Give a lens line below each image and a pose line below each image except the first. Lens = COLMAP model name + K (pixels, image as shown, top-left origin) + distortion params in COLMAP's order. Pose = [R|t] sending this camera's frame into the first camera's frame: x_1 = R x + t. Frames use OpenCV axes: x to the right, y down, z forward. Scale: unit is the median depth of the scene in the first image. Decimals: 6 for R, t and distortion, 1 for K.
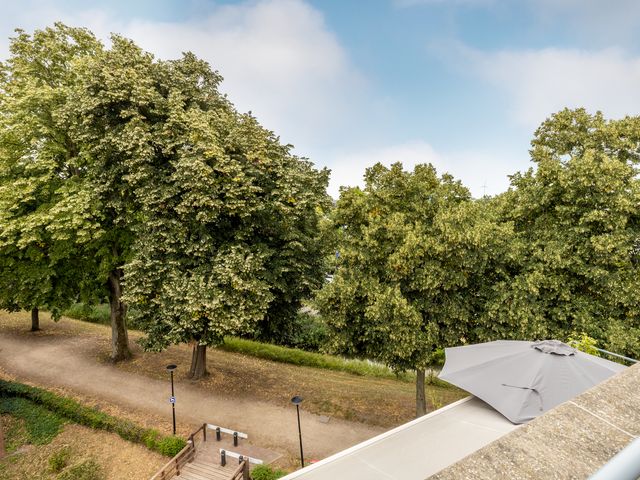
lens RADIAL K [[344.8, 0, 314.0], [0, 344.8, 227.7], [0, 0, 1]] dist [0.003668, -0.001388]
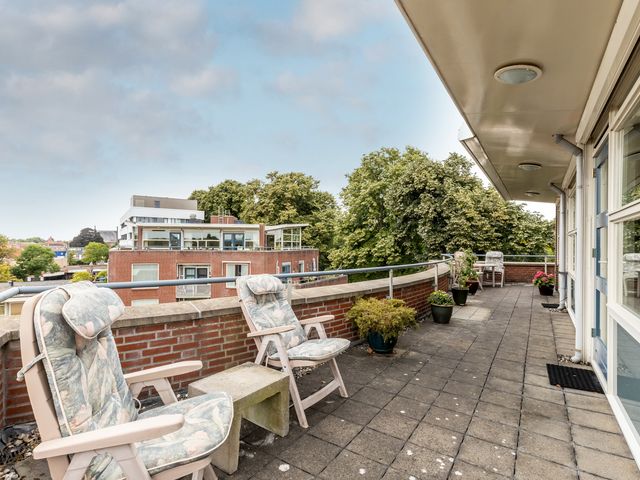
lens RADIAL K [[328.2, 0, 315.3], [0, 328.2, 250.6], [0, 0, 1]] dist [-0.001681, 0.000692]
pose [[0.801931, 0.027311, -0.596793, 0.063892], [-0.061751, 0.997393, -0.037333, 0.069827], [0.594217, 0.066791, 0.801527, -0.704755]]
